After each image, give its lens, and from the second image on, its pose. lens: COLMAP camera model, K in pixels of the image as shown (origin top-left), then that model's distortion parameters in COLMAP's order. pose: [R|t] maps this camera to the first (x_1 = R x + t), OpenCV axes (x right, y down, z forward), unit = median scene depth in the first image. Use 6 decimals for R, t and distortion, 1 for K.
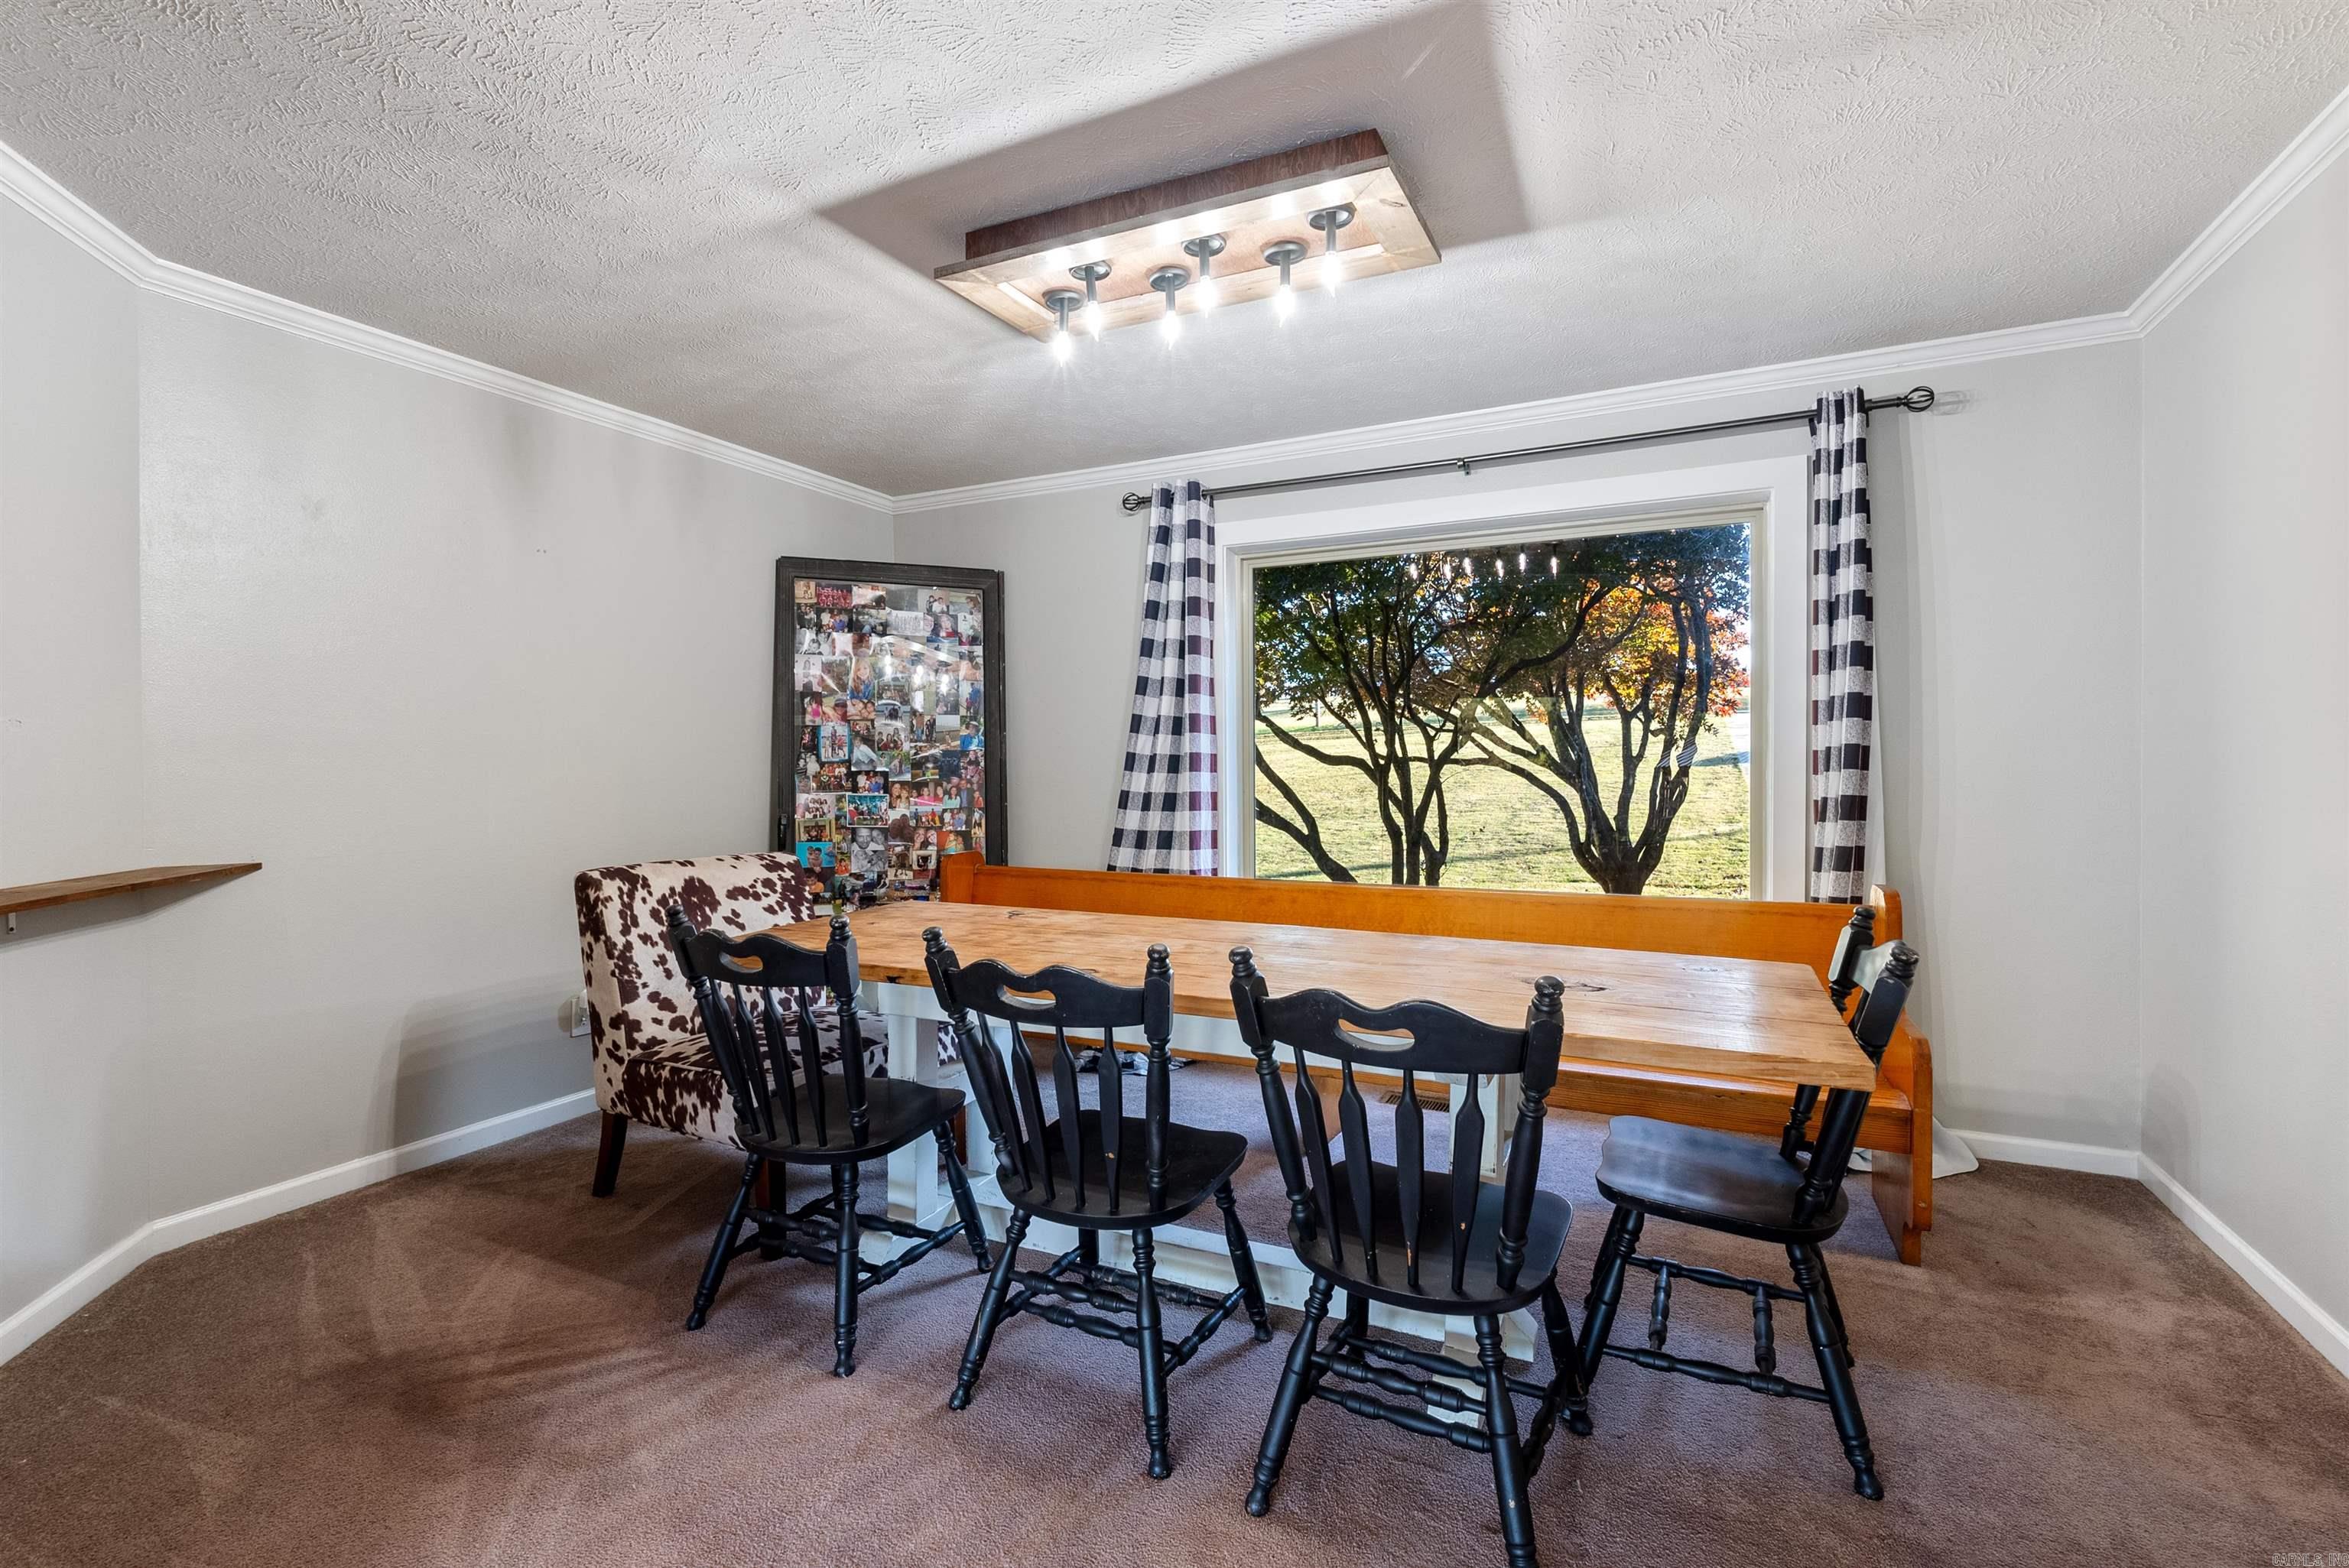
lens RADIAL K [[1054.3, 0, 1174.5], [0, 1054.3, 784.0], [0, 0, 1]] dist [-0.005424, -0.000010]
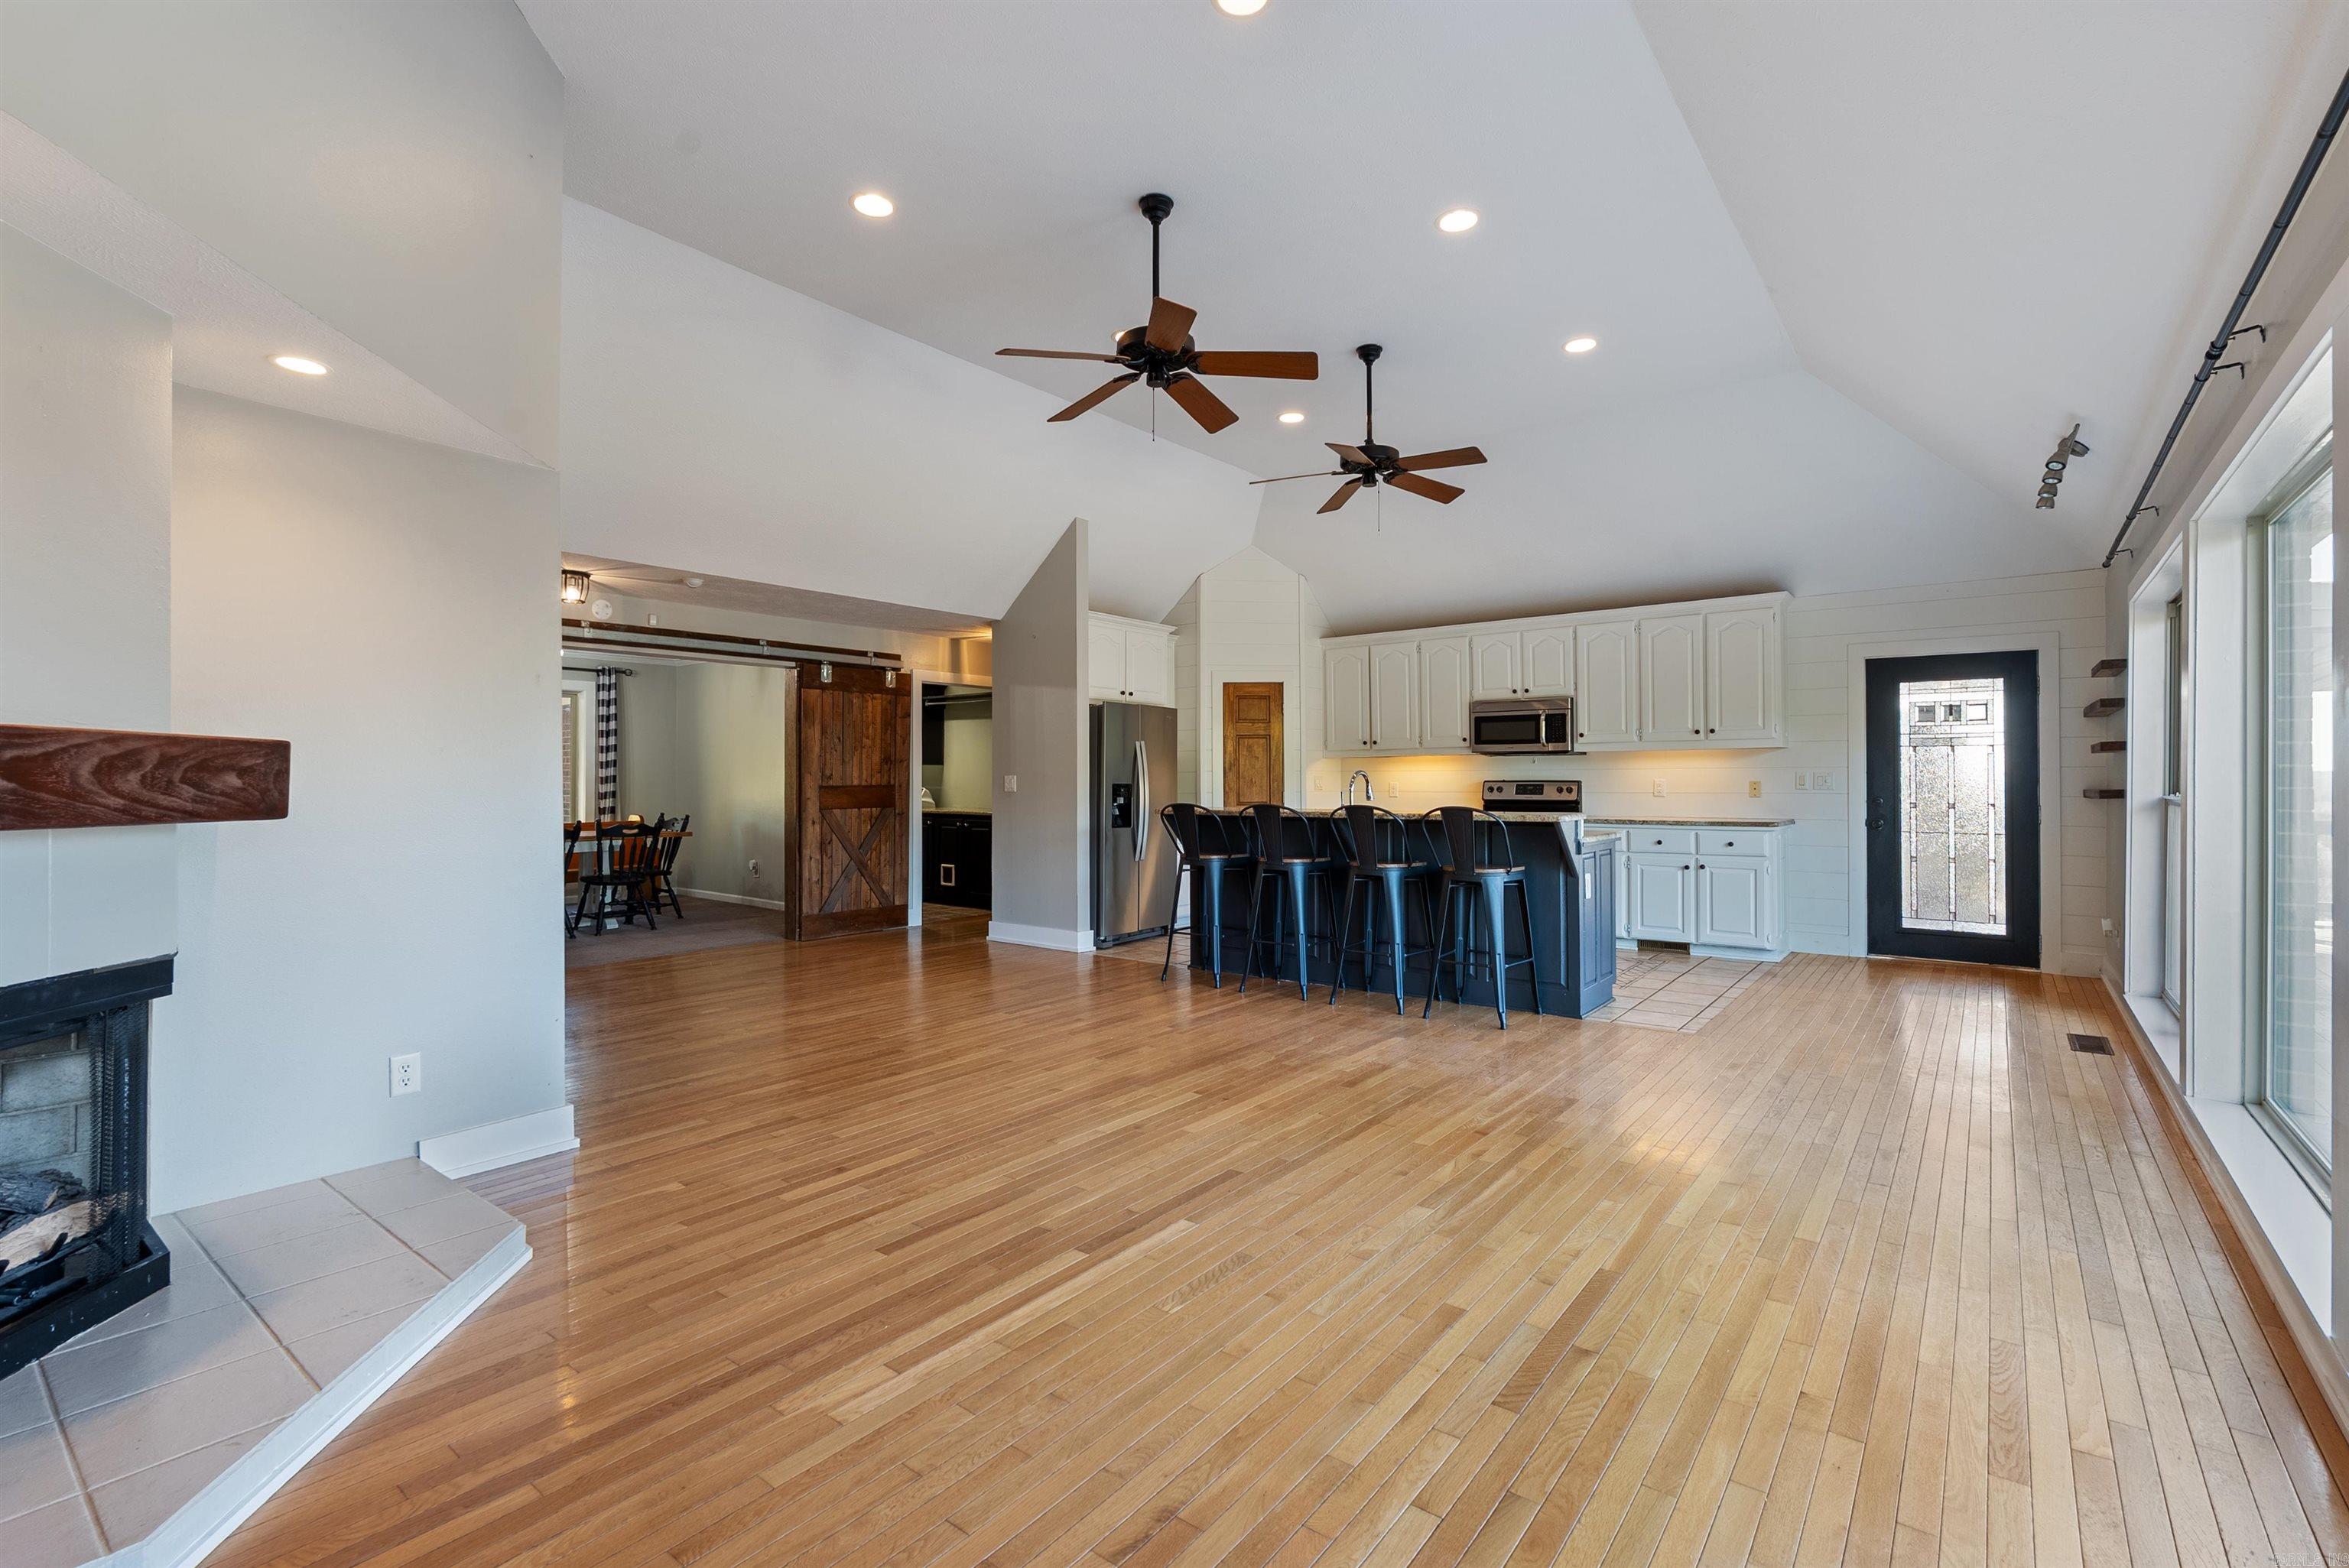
lens RADIAL K [[1045.5, 0, 1174.5], [0, 1045.5, 767.6], [0, 0, 1]] dist [-0.003640, 0.000263]
pose [[0.200534, 0.013383, 0.979595, -1.646215], [0.014951, 0.999748, -0.016719, 0.014040], [-0.979573, 0.017999, 0.200284, -1.027680]]
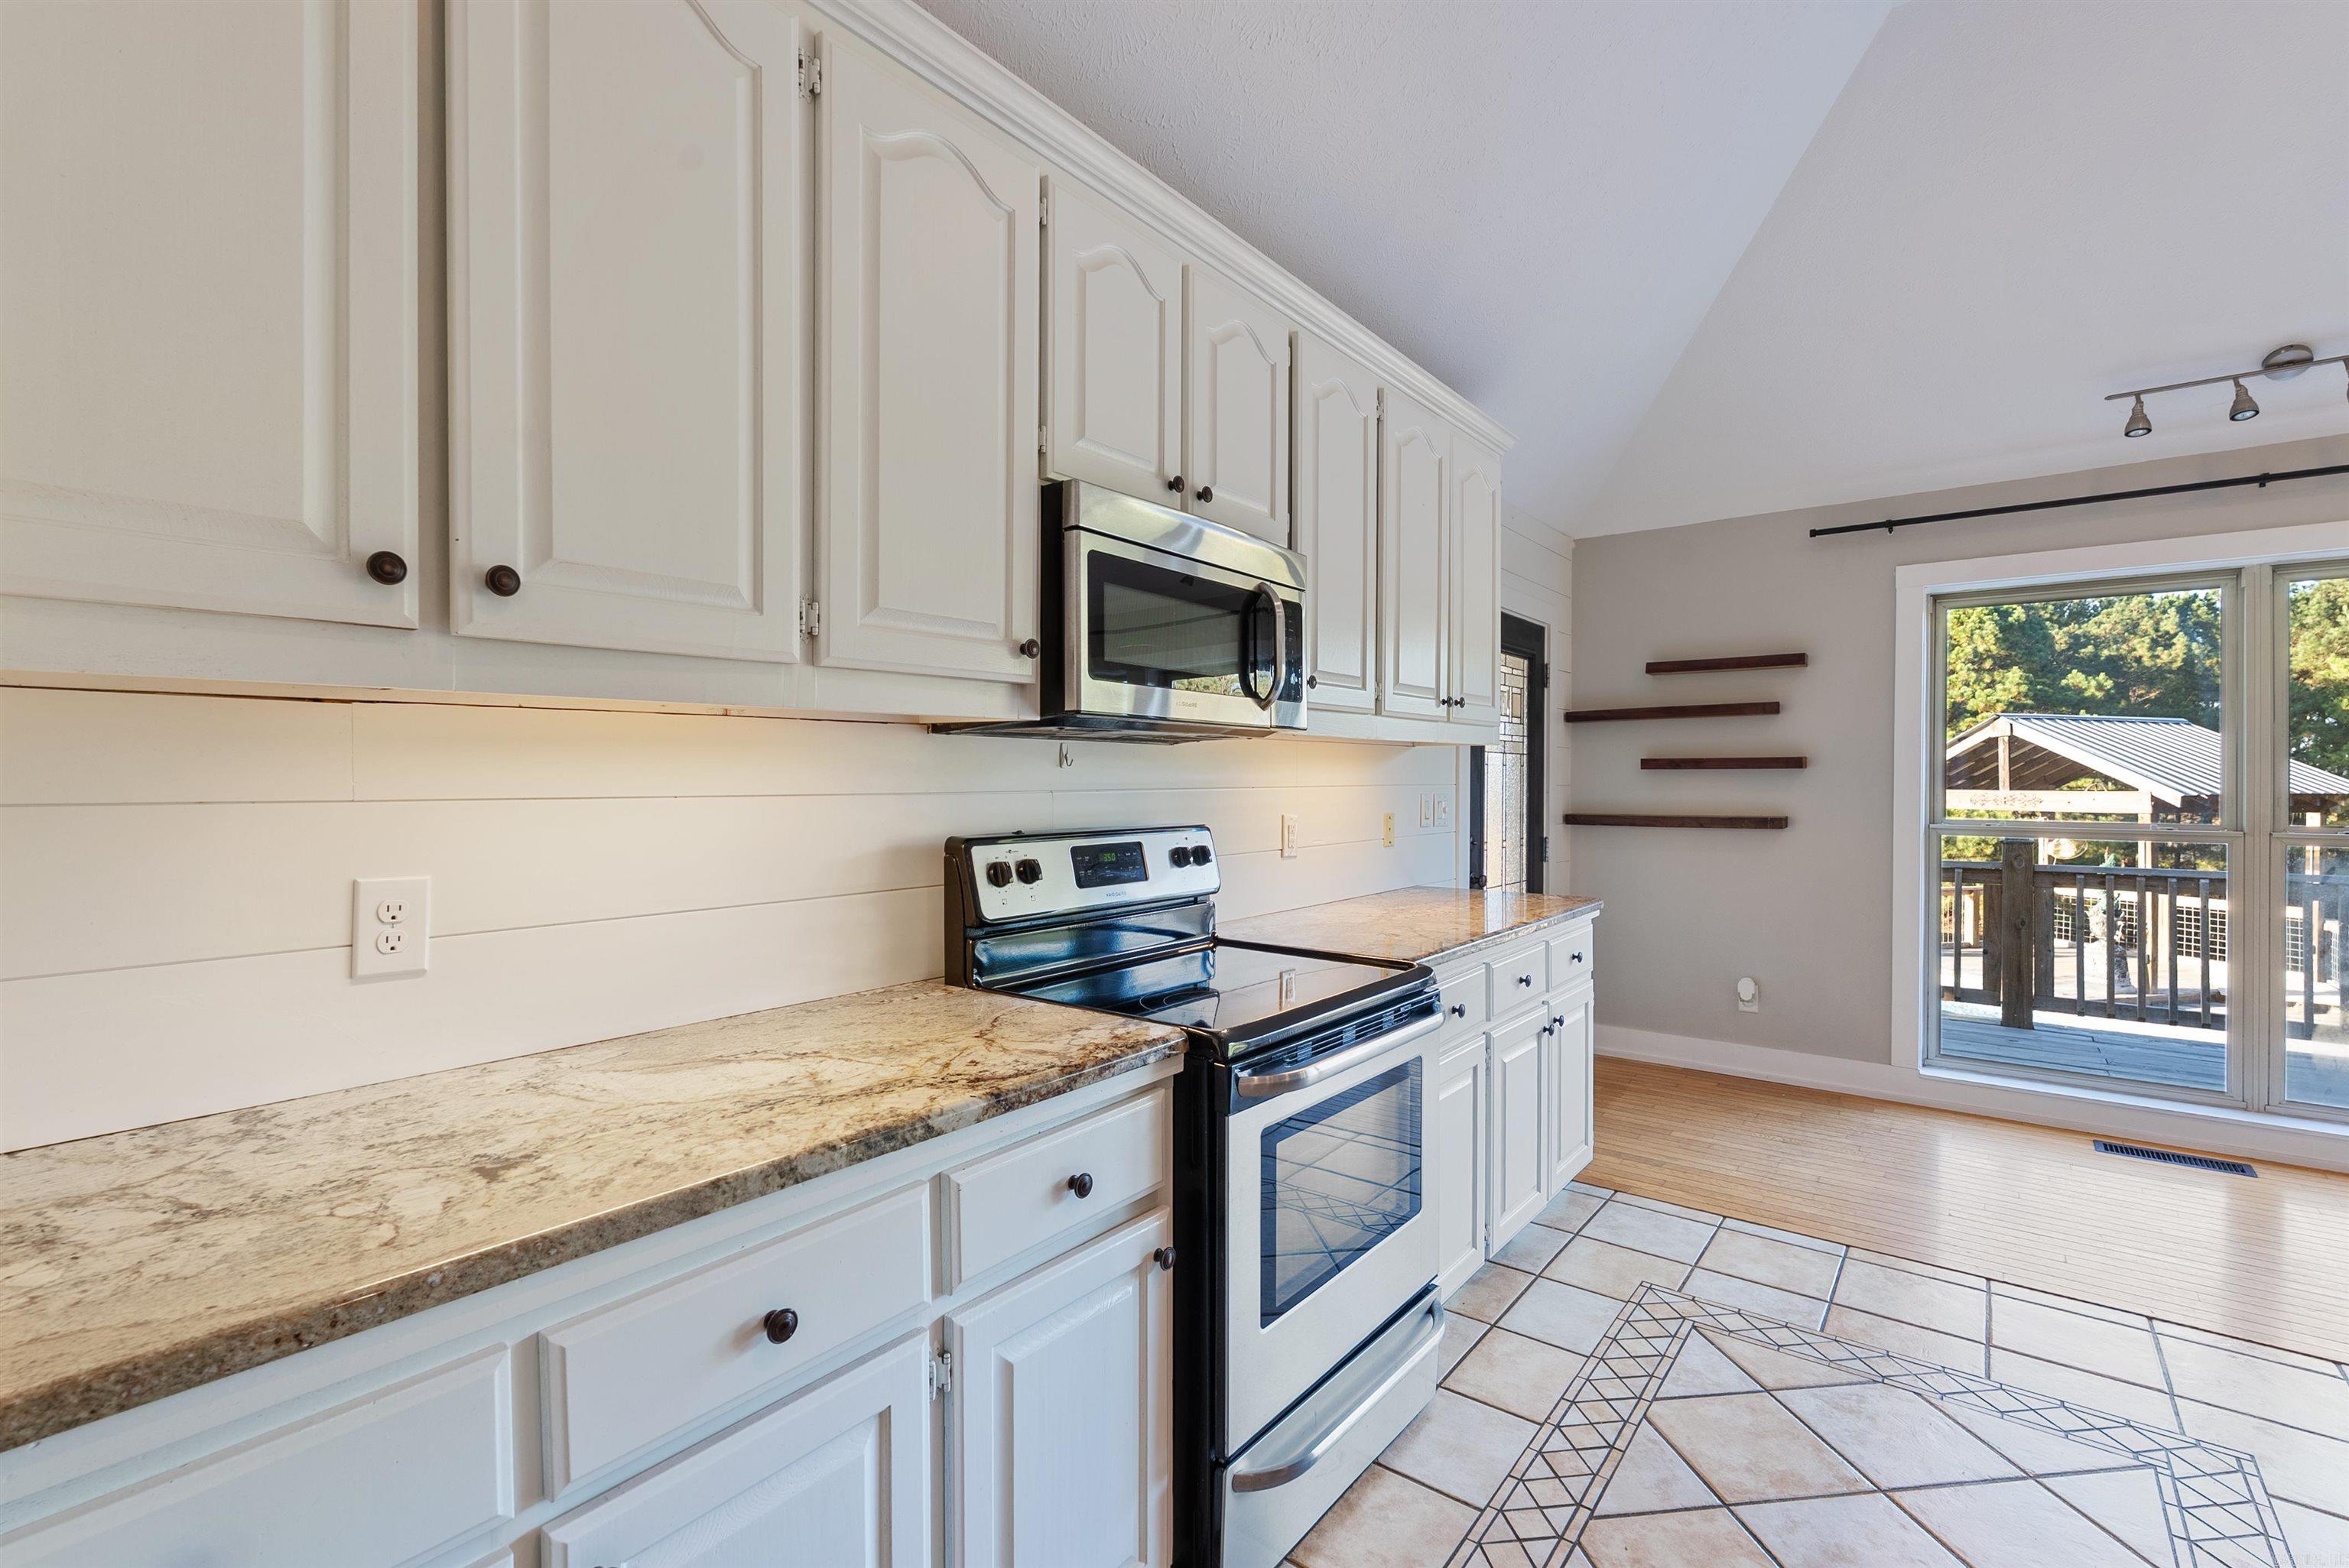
lens RADIAL K [[1031.4, 0, 1178.5], [0, 1031.4, 781.7], [0, 0, 1]] dist [-0.002097, -0.000866]
pose [[-0.978895, 0.001643, 0.204358, 0.281567], [0.005023, 0.999859, 0.016023, -0.017716], [-0.204303, 0.016711, -0.978765, -0.777578]]
